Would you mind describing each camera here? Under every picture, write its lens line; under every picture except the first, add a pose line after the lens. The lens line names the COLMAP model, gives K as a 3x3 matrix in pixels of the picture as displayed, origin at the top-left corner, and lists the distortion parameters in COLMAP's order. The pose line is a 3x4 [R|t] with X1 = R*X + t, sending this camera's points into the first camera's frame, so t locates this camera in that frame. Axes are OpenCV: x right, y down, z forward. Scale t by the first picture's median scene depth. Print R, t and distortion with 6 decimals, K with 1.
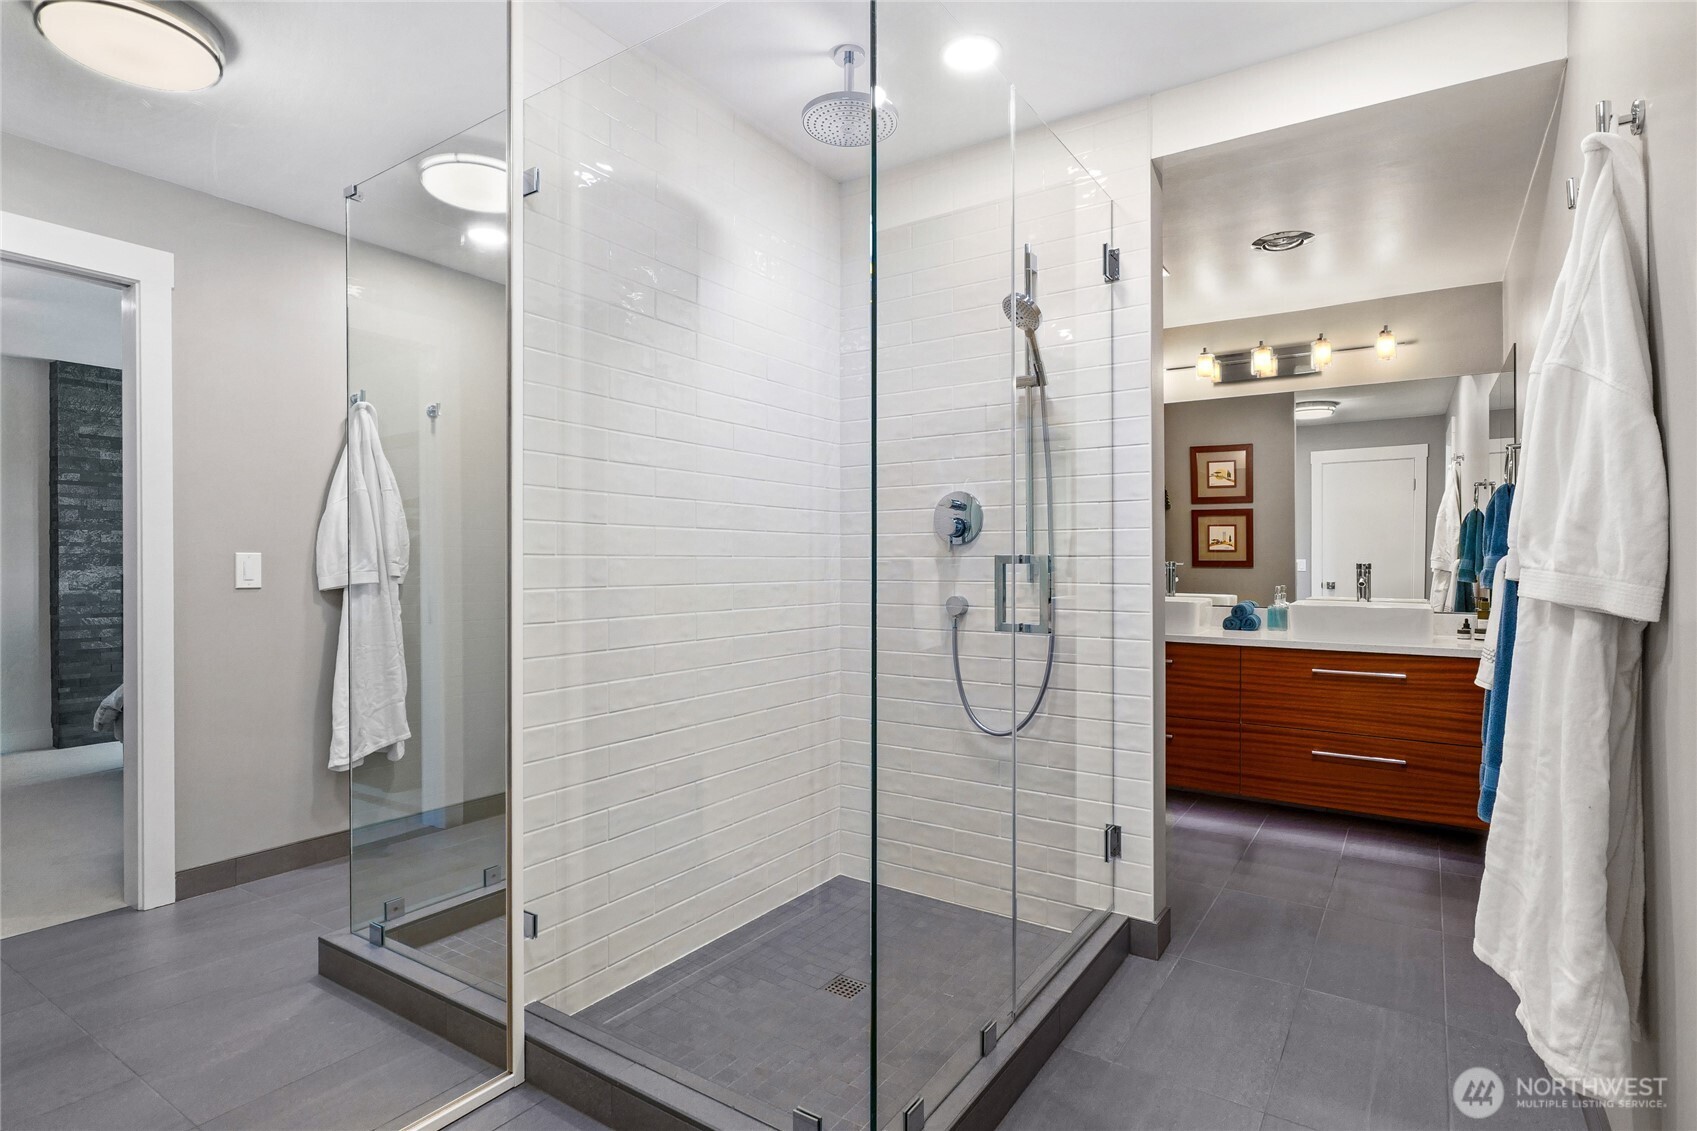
lens RADIAL K [[855.8, 0, 838.3], [0, 855.8, 562.7], [0, 0, 1]] dist [0.002554, -0.001506]
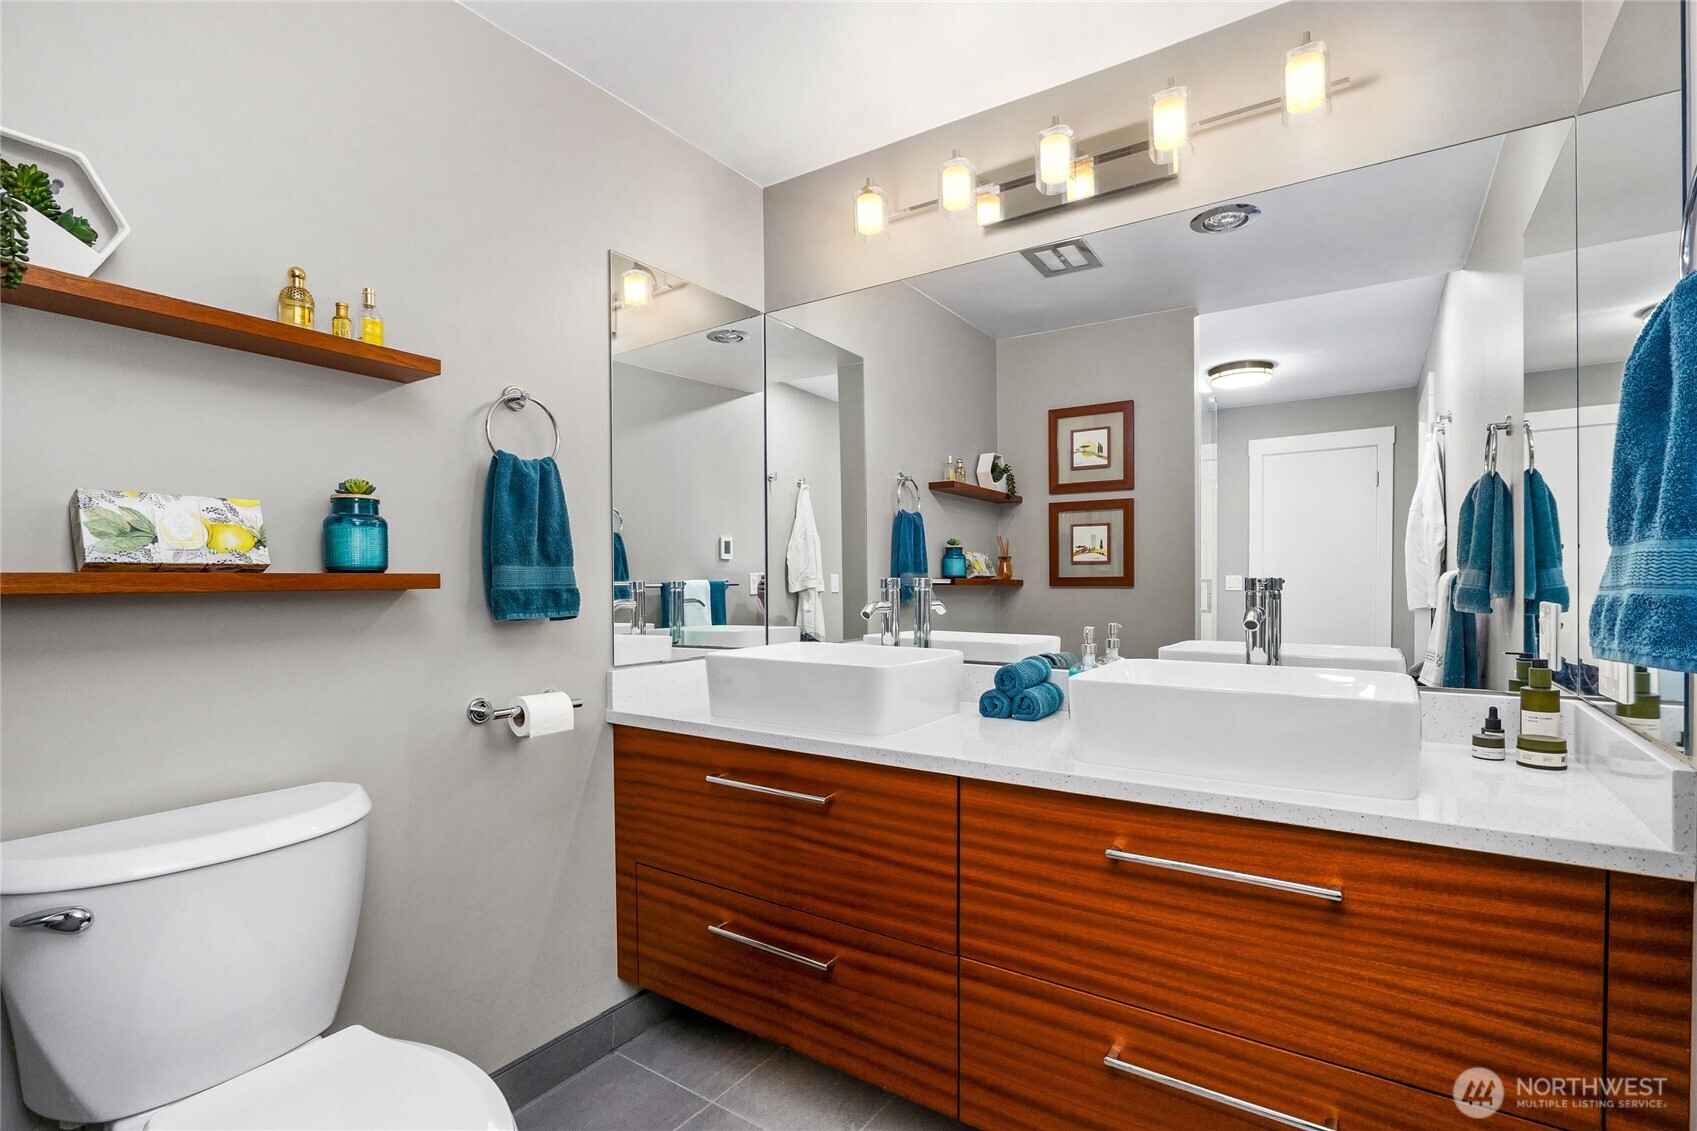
lens RADIAL K [[788.7, 0, 850.5], [0, 788.7, 594.8], [0, 0, 1]] dist [-0.000192, -0.000056]
pose [[0.999976, -0.006870, 0.000310, 0.375352], [0.006865, 0.999876, 0.014166, 0.001960], [-0.000407, -0.014163, 0.999900, 0.550721]]
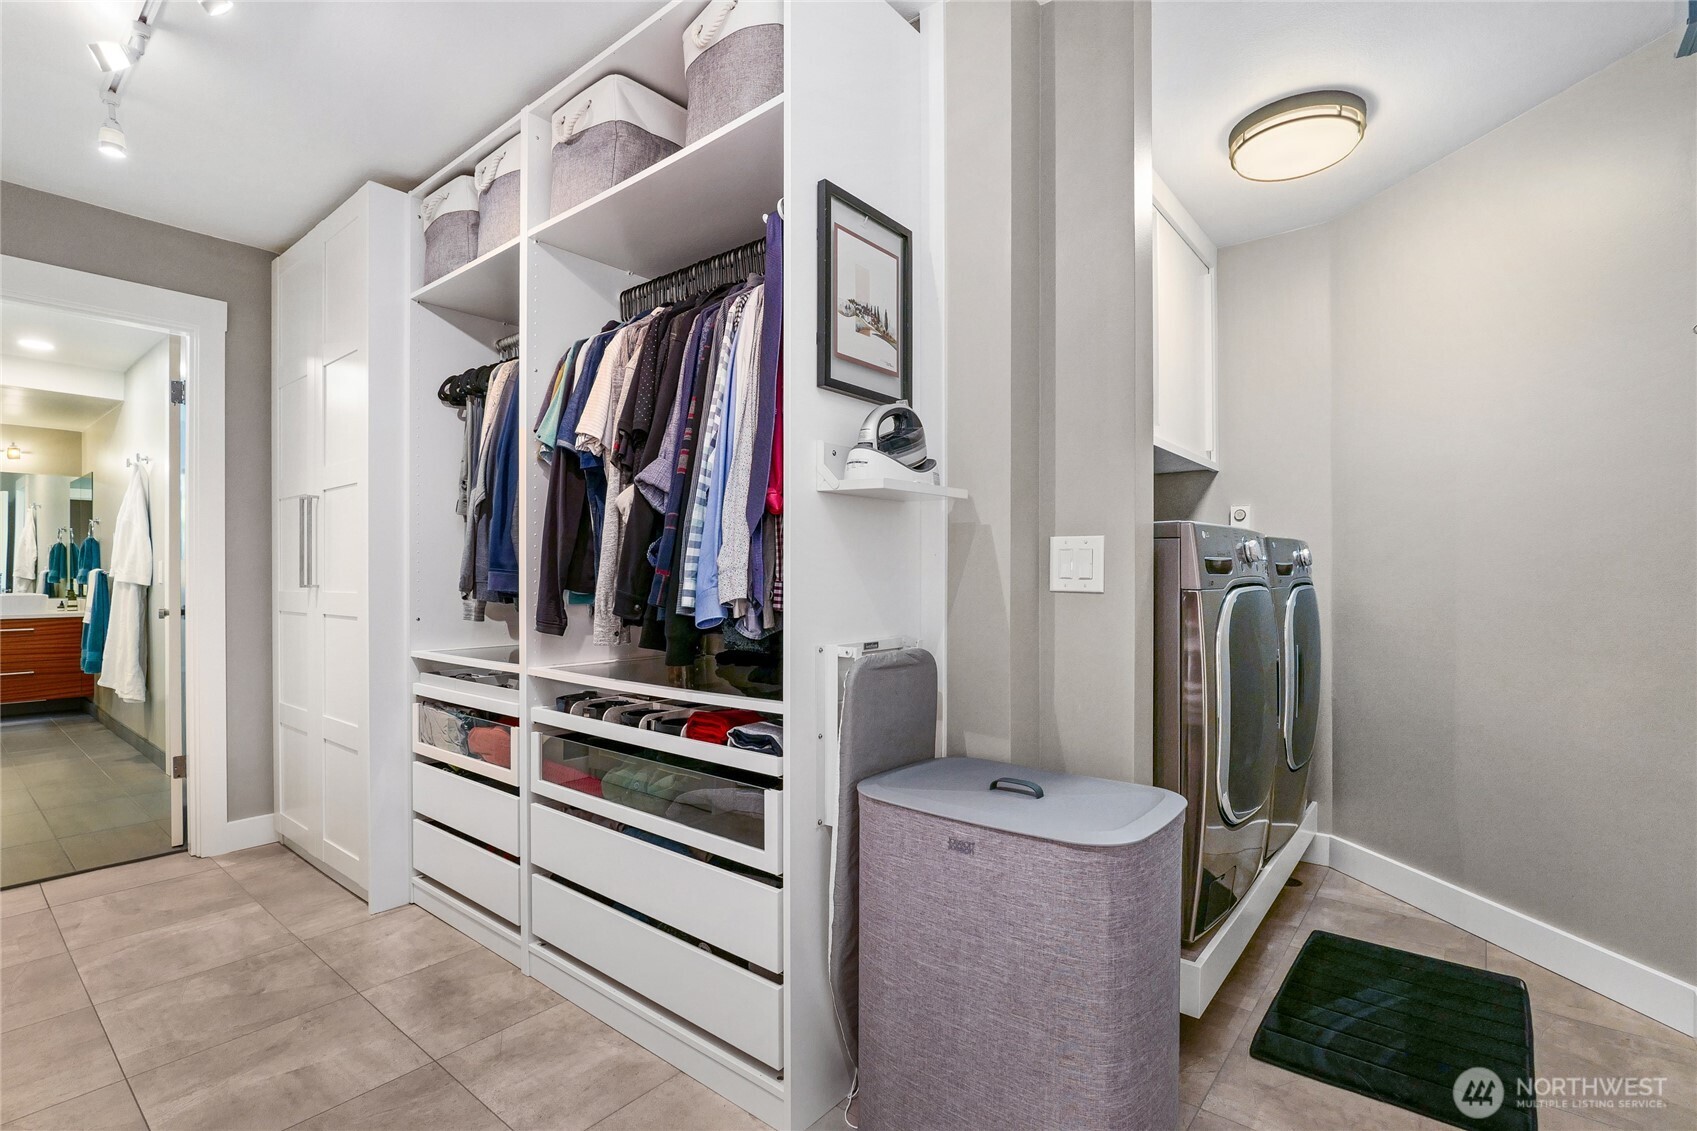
lens RADIAL K [[797.2, 0, 804.5], [0, 797.2, 571.2], [0, 0, 1]] dist [-0.001749, -0.000216]
pose [[0.126393, 0.002800, 0.991976, -0.764563], [-0.001476, 0.999995, -0.002634, 0.000561], [-0.991979, -0.001132, 0.126396, -0.814884]]
